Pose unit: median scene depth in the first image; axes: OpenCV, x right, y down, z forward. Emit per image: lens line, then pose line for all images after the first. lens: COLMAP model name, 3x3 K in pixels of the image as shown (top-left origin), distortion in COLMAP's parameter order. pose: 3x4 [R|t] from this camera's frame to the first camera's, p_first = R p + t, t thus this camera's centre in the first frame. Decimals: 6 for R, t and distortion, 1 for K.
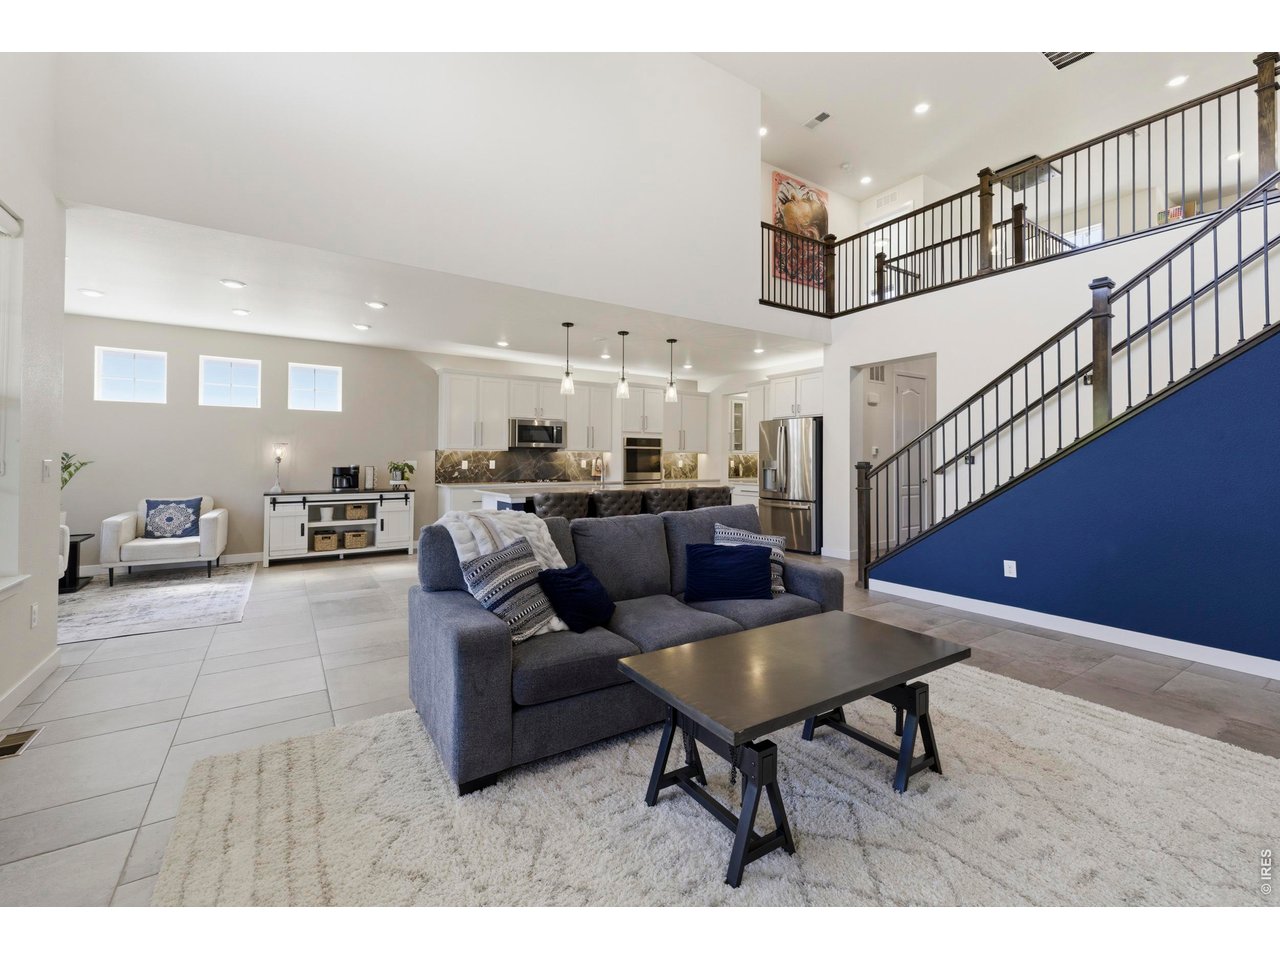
lens RADIAL K [[537.0, 0, 635.8], [0, 537.0, 464.9], [0, 0, 1]] dist [-0.000245, 0.000102]
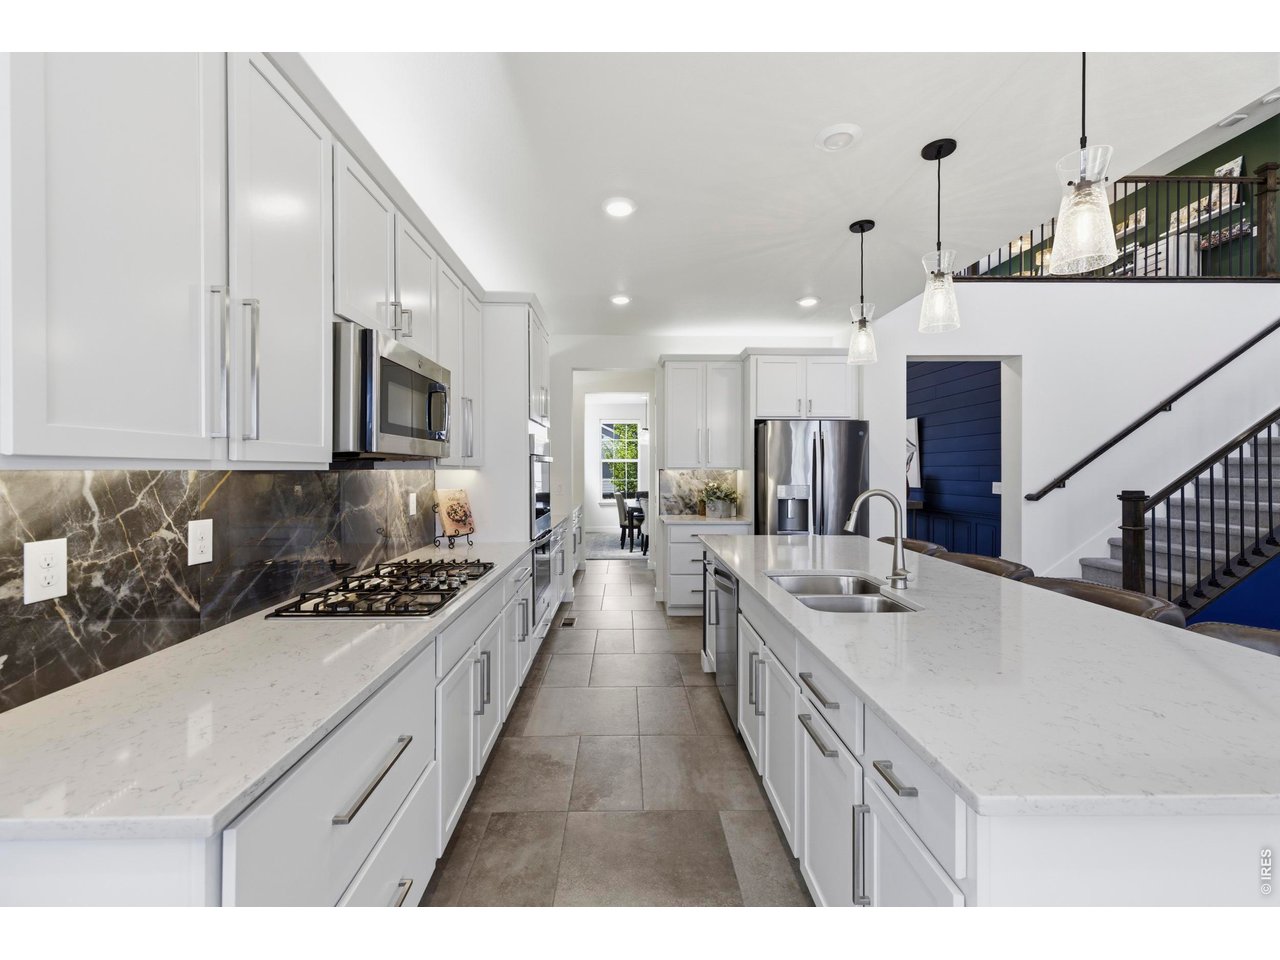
lens RADIAL K [[537.0, 0, 635.8], [0, 537.0, 464.9], [0, 0, 1]] dist [-0.000245, 0.000102]
pose [[0.530670, 0.001115, 0.847578, -0.366097], [0.007382, 0.999955, -0.005937, -0.027285], [-0.847546, 0.009407, 0.530638, 0.802529]]
